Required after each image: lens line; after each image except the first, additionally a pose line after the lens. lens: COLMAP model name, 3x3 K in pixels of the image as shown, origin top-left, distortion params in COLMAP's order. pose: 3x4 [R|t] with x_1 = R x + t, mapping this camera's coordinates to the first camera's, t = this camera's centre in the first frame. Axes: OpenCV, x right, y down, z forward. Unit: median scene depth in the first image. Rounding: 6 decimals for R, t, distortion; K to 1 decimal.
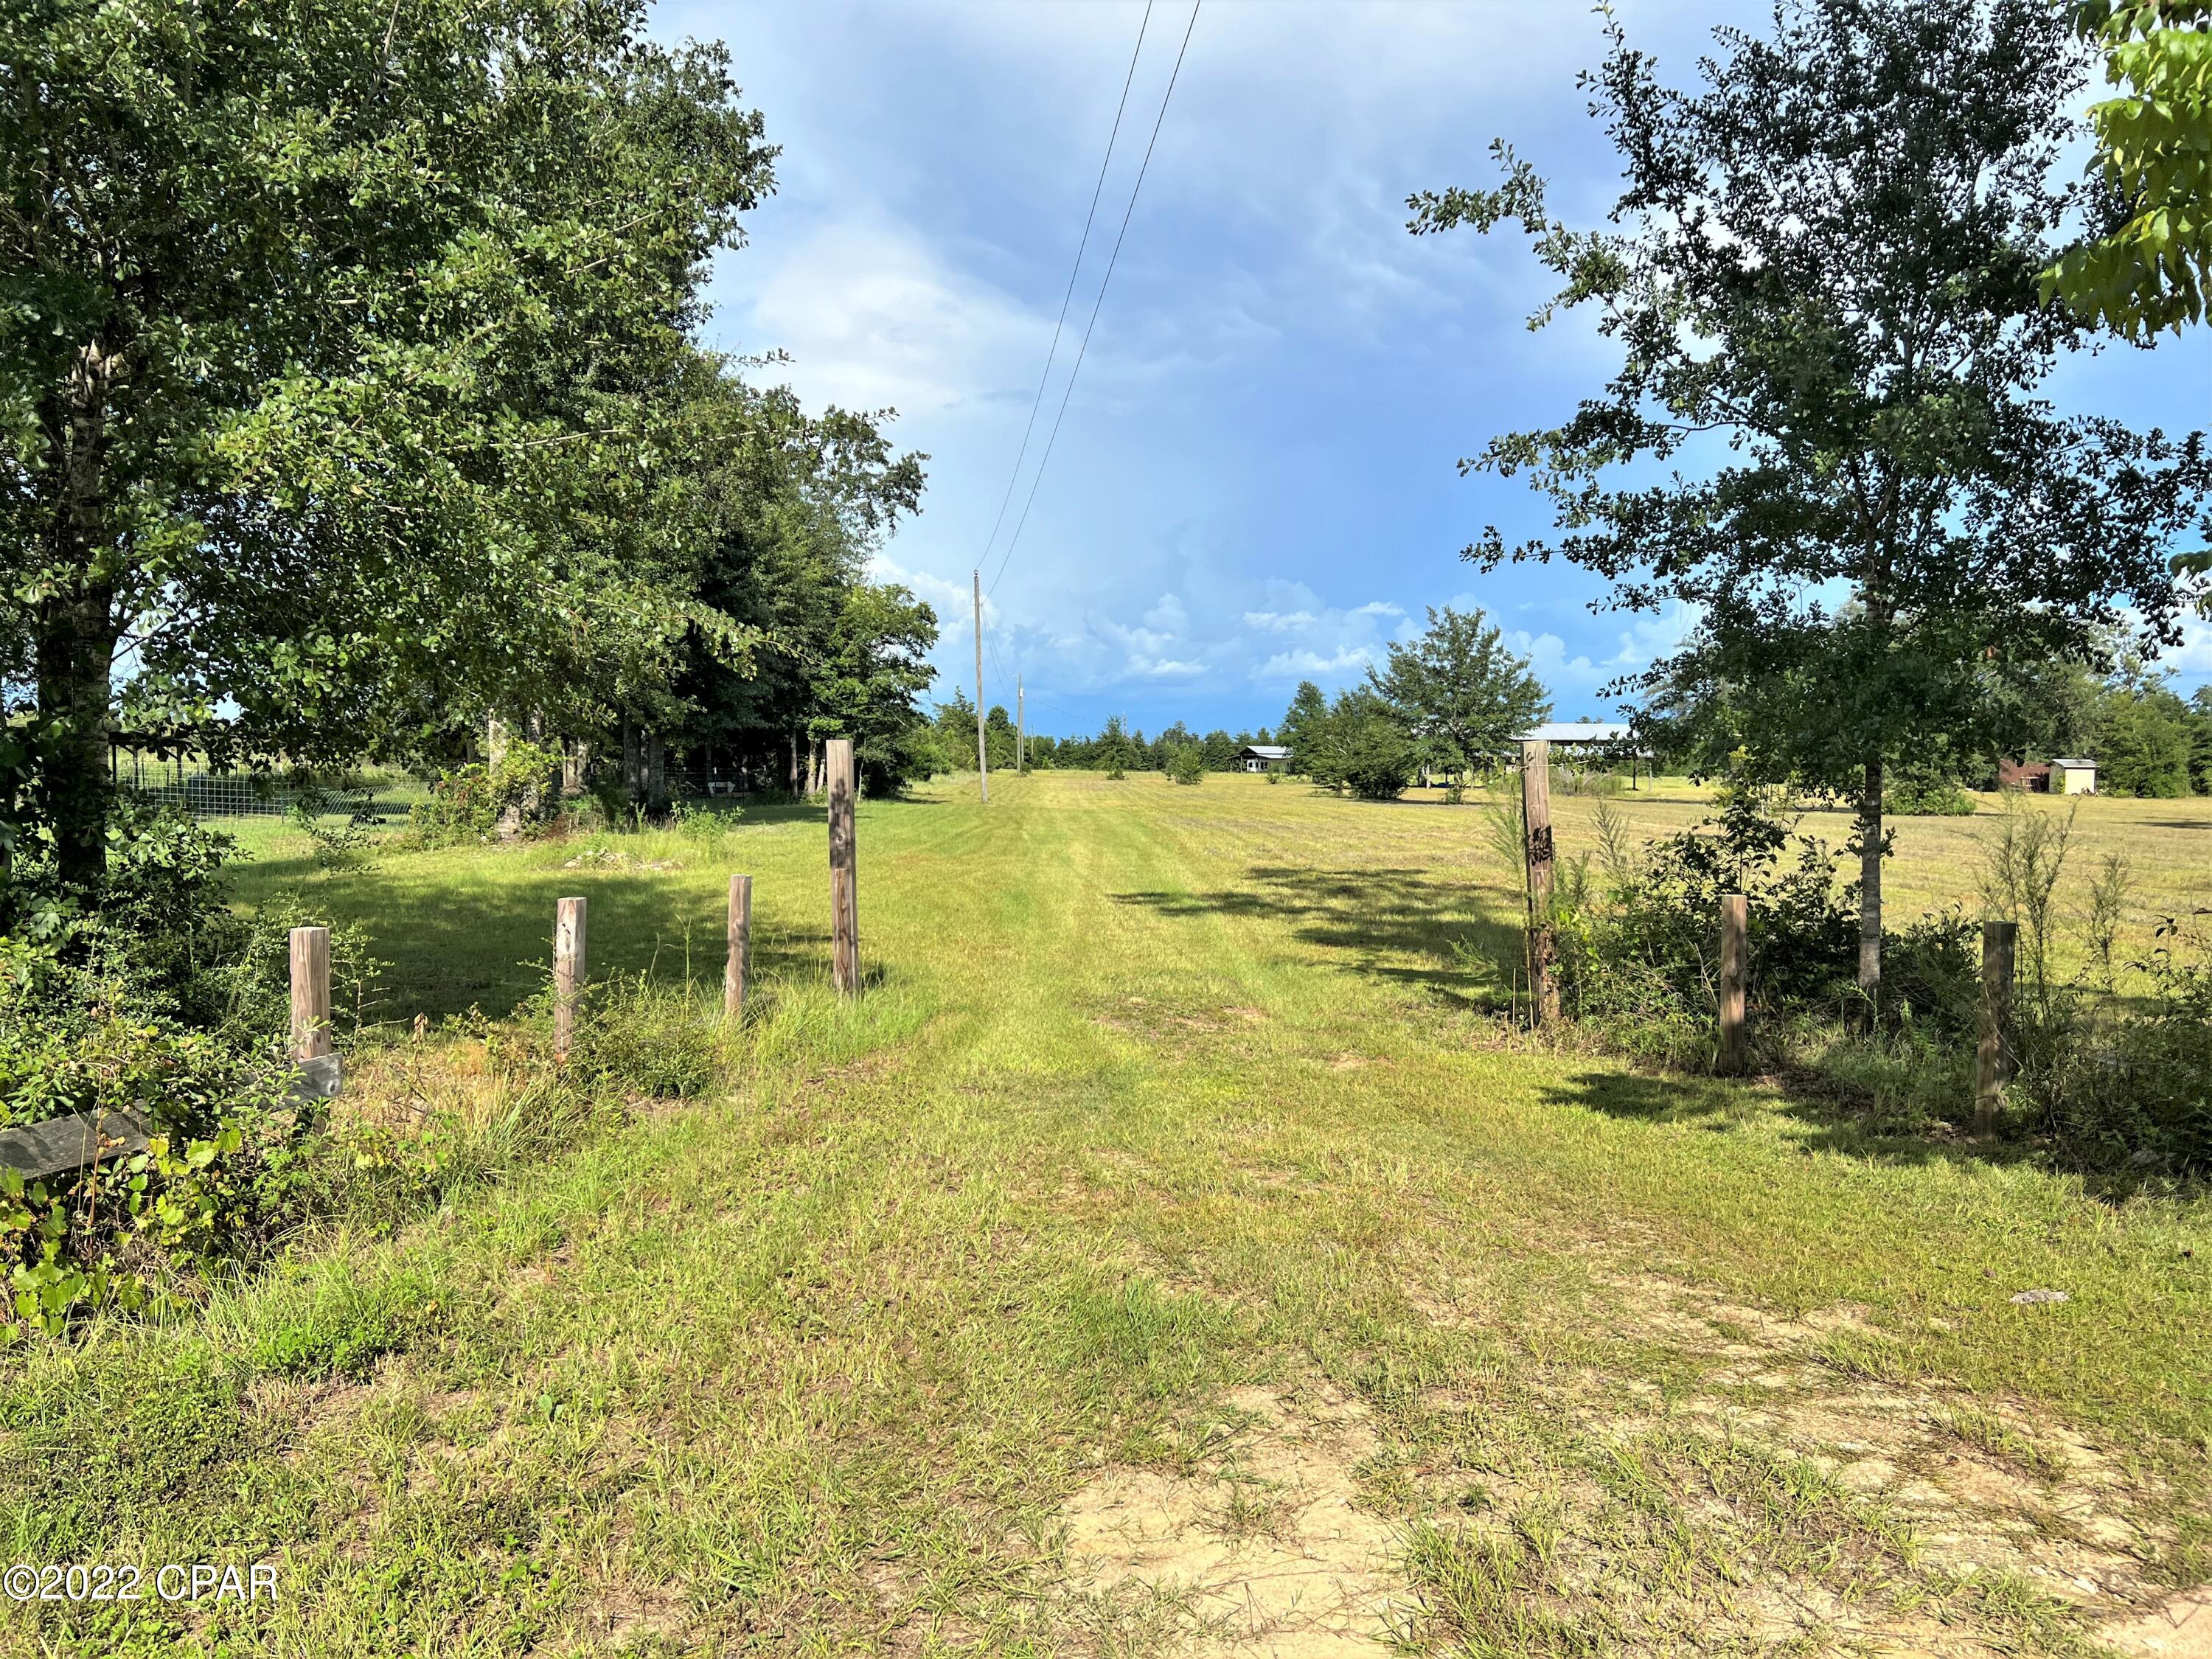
lens RADIAL K [[1653.2, 0, 1111.6], [0, 1653.2, 889.9], [0, 0, 1]] dist [0.061300, 0.000297]
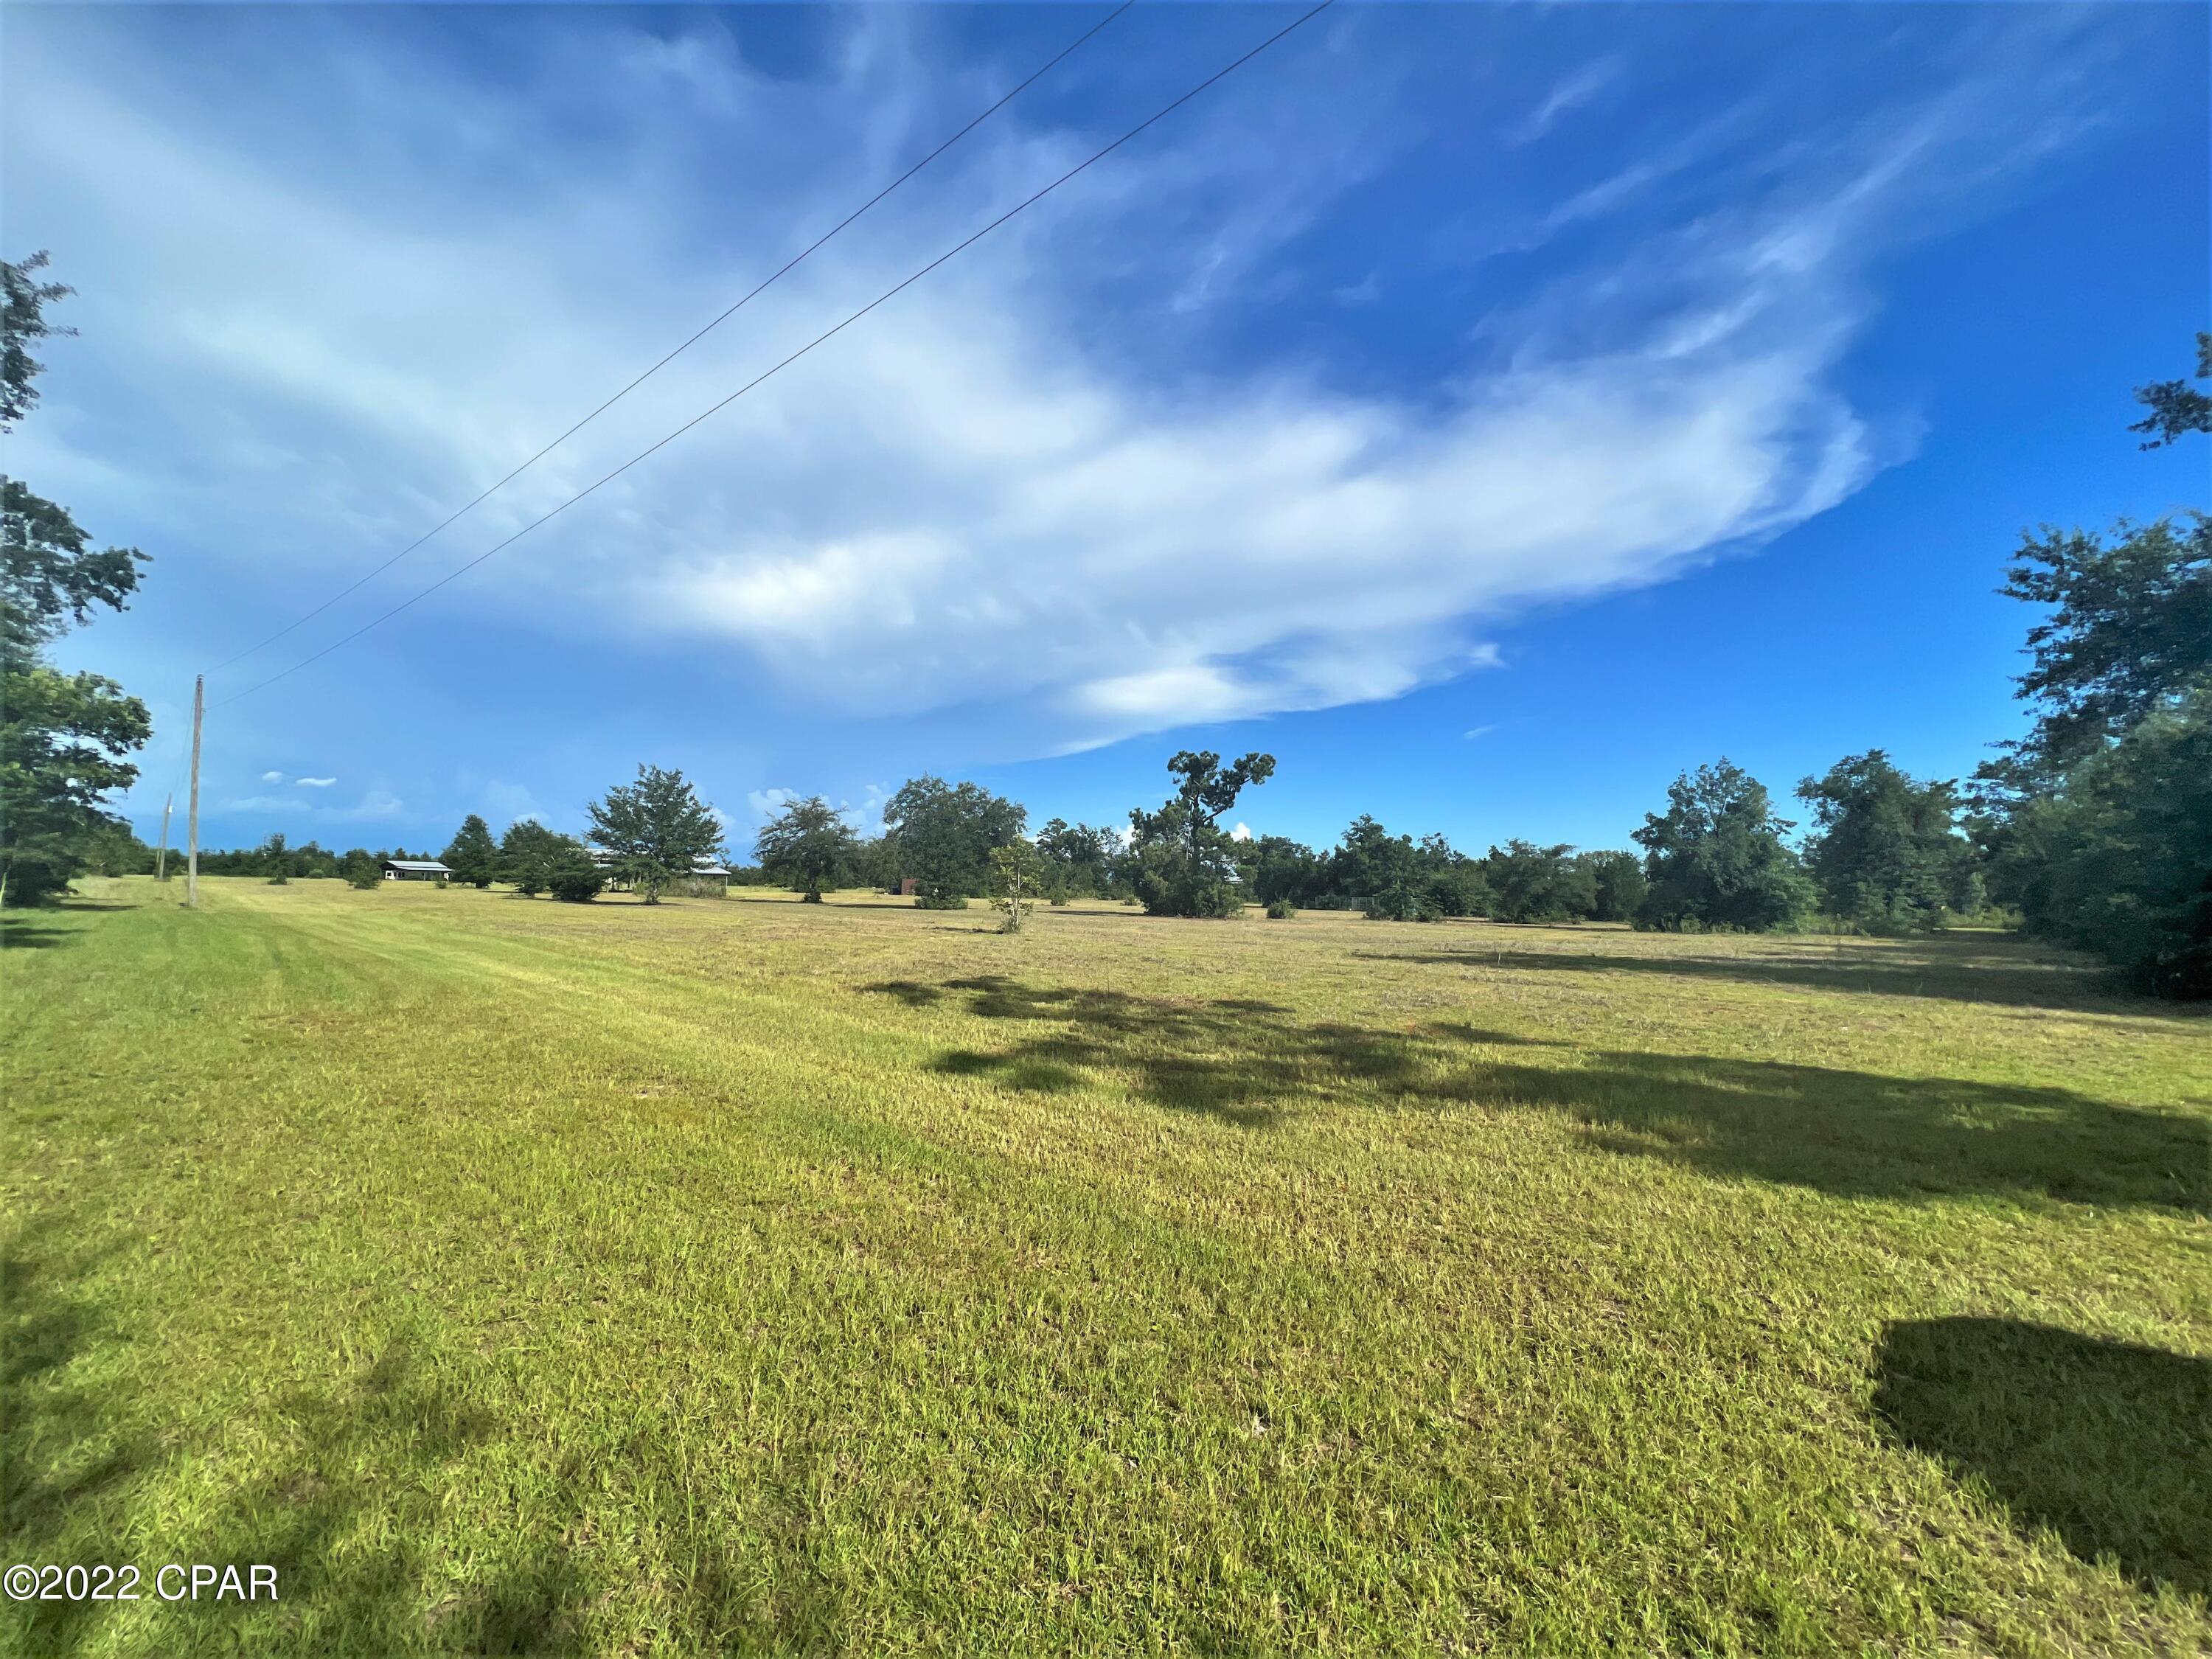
lens RADIAL K [[896.2, 0, 1096.1], [0, 896.2, 819.9], [0, 0, 1]] dist [-0.000608, -0.000298]
pose [[0.714479, 0.057907, 0.697257, -0.043107], [0.040867, 0.991414, -0.124212, -0.010683], [-0.698463, 0.117241, 0.705978, 0.159754]]
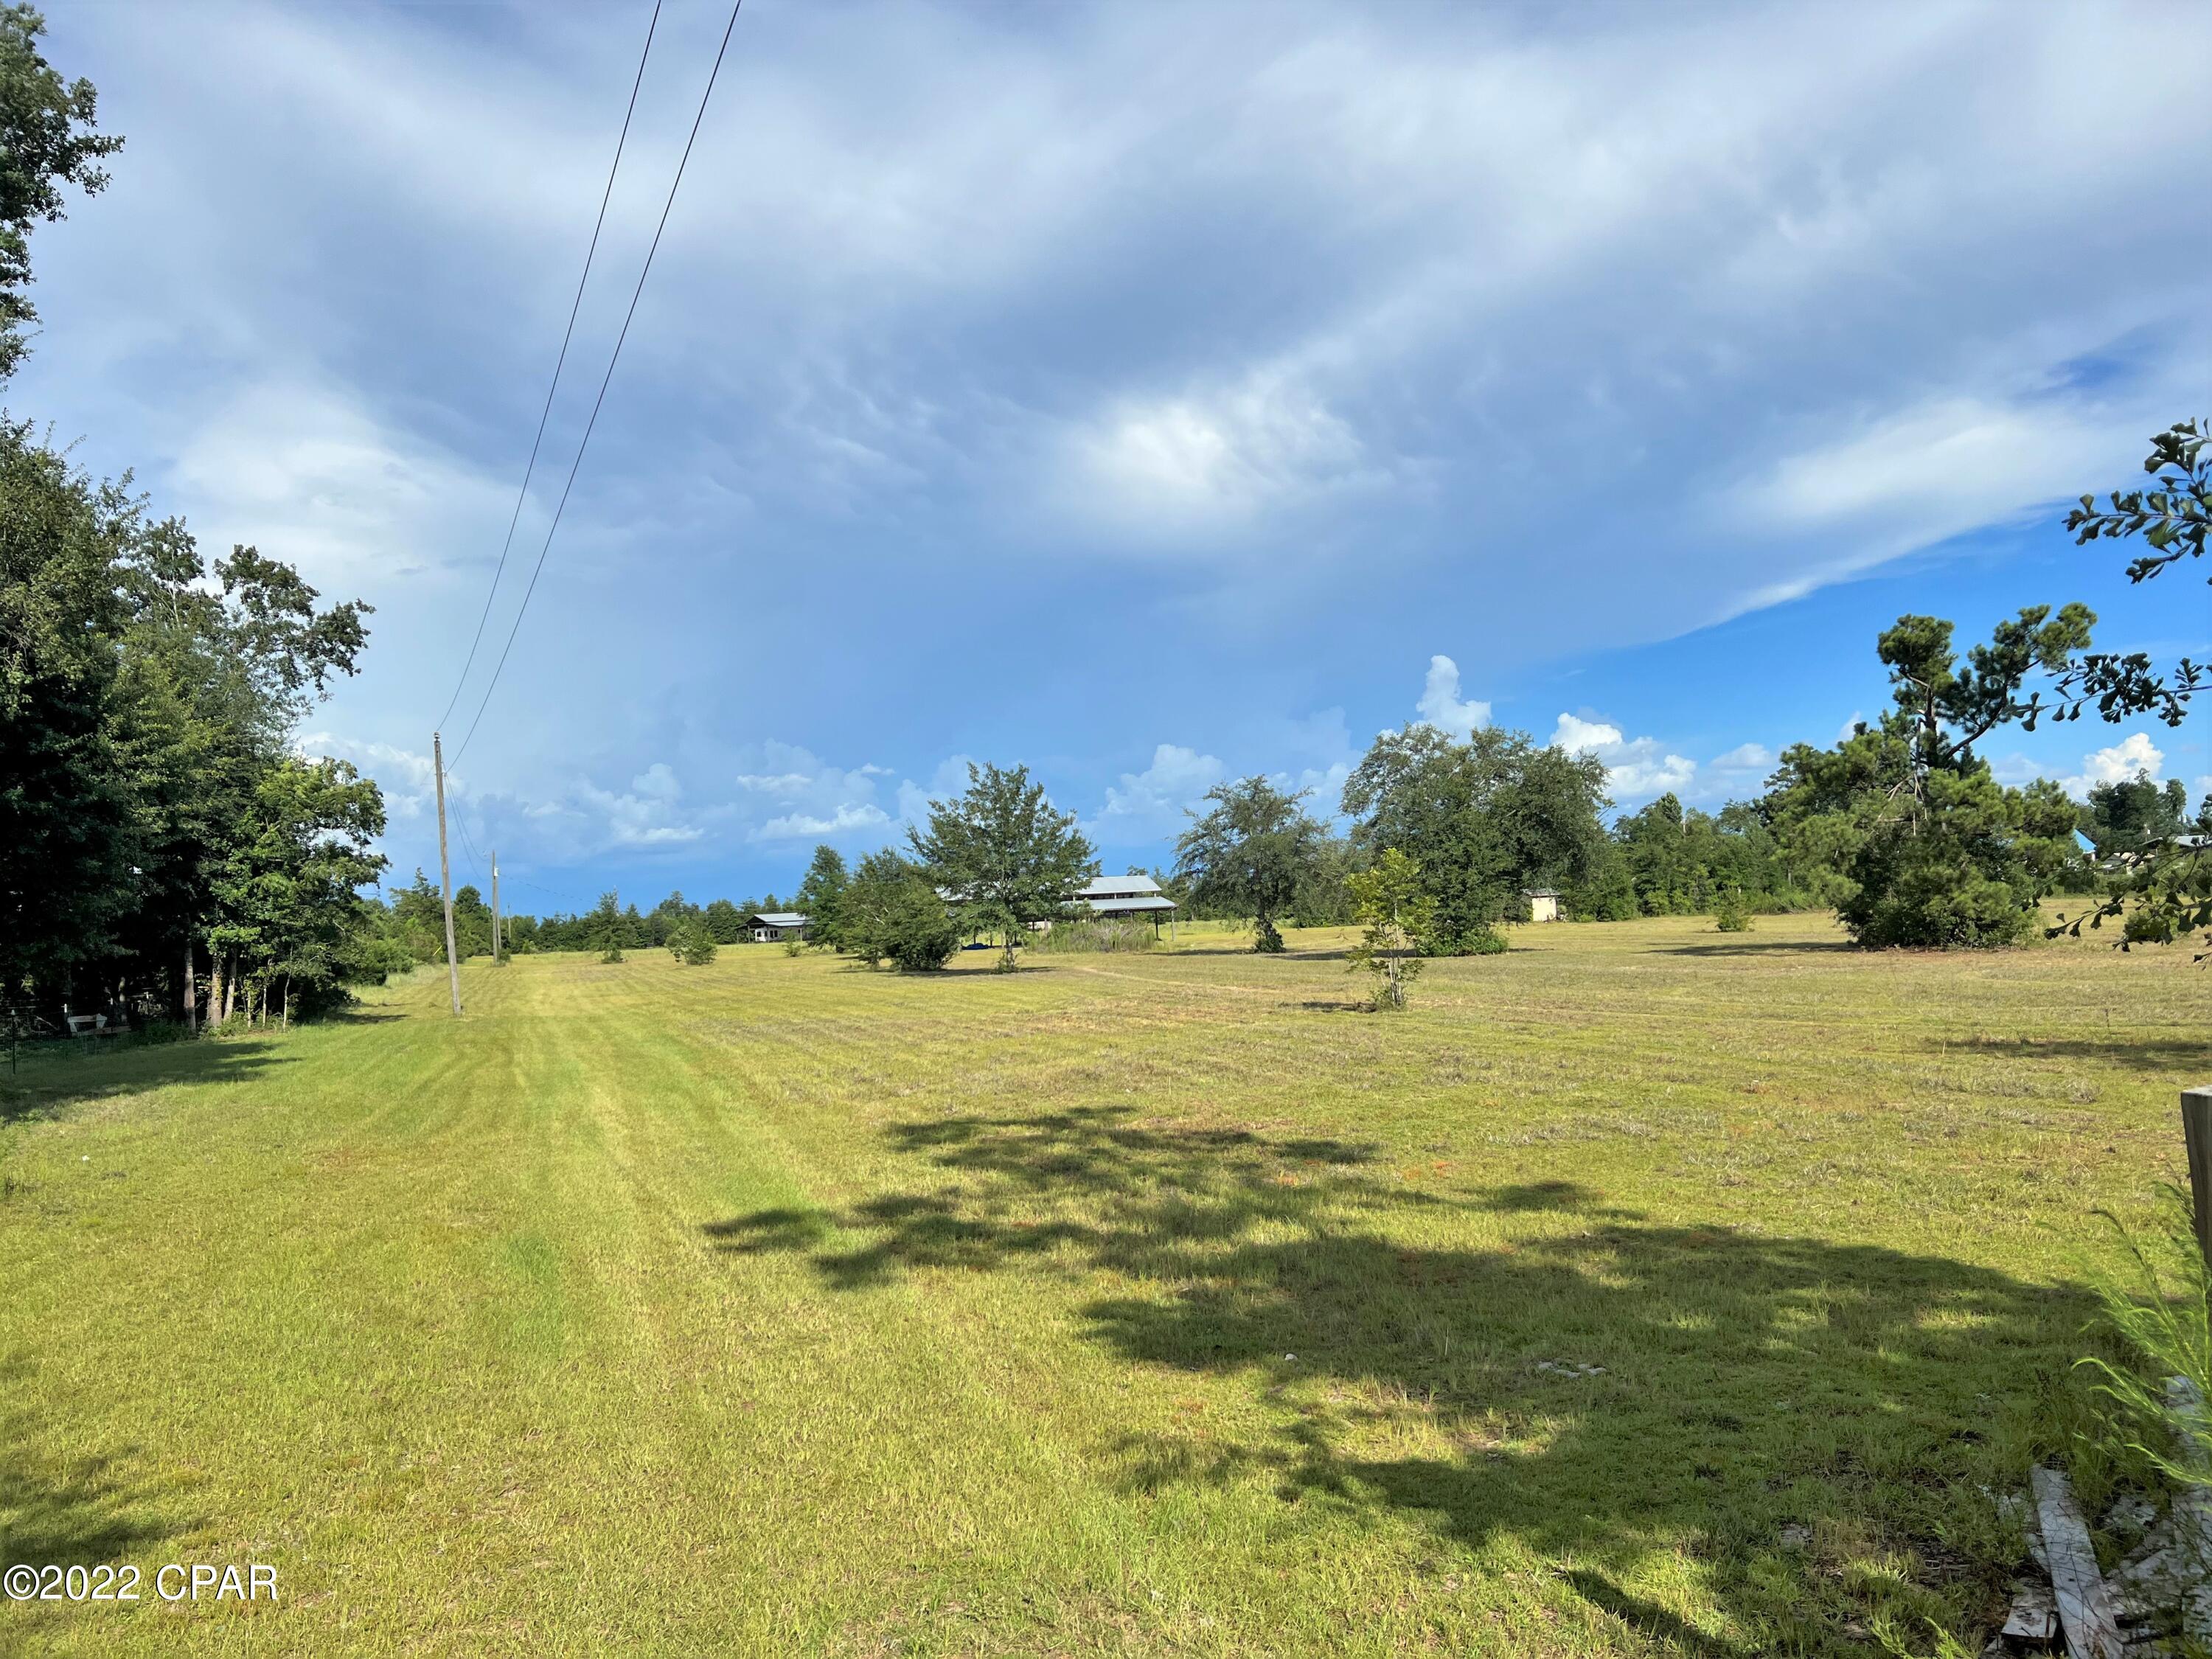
lens RADIAL K [[1678.9, 0, 1101.0], [0, 1678.9, 835.0], [0, 0, 1]] dist [0.057083, -0.001534]
pose [[0.956836, -0.044075, 0.287267, -0.006383], [0.080479, 0.989963, -0.116172, -0.011658], [-0.279263, 0.134276, 0.950780, 0.069633]]
